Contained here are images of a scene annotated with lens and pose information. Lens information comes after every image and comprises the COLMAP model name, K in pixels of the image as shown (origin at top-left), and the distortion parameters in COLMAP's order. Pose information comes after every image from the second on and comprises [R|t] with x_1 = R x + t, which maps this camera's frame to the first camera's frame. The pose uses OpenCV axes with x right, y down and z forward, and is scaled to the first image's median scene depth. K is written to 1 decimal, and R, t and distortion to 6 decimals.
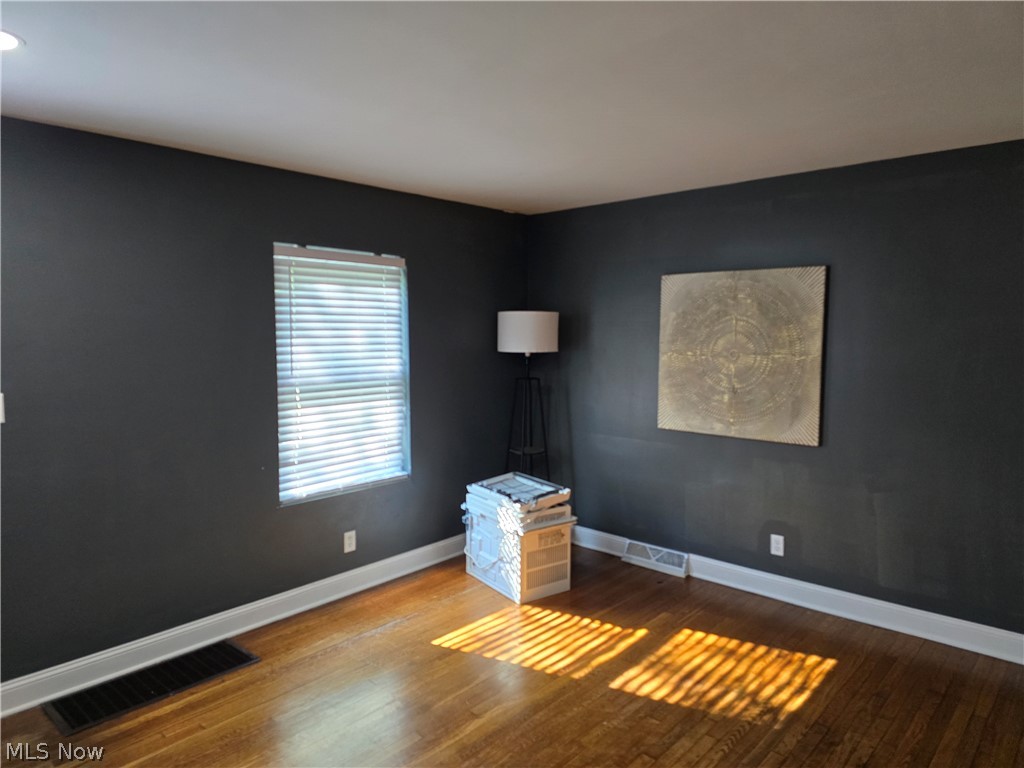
lens RADIAL K [[690.8, 0, 512.9], [0, 690.8, 381.4], [0, 0, 1]] dist [0.043454, -0.010420]
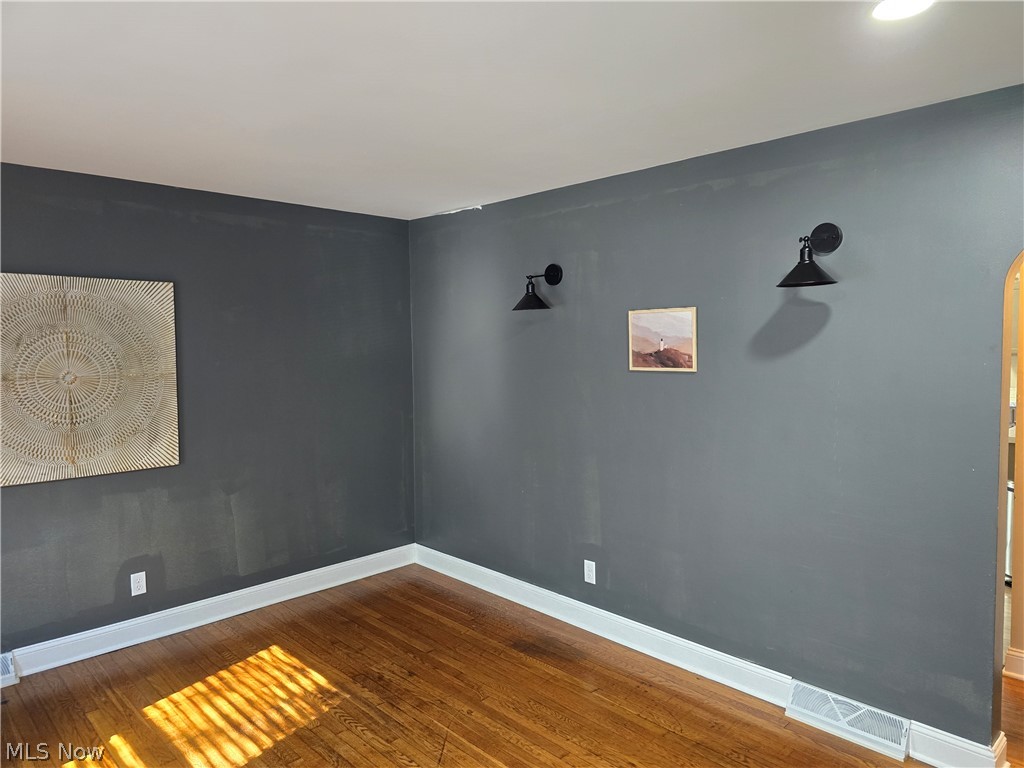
lens RADIAL K [[690.8, 0, 512.5], [0, 690.8, 385.7], [0, 0, 1]] dist [0.043454, -0.010420]
pose [[0.090018, -0.067461, 0.993653, -0.553252], [0.095782, 0.993665, 0.058784, -0.034220], [-0.991324, 0.089883, 0.095909, 0.477191]]
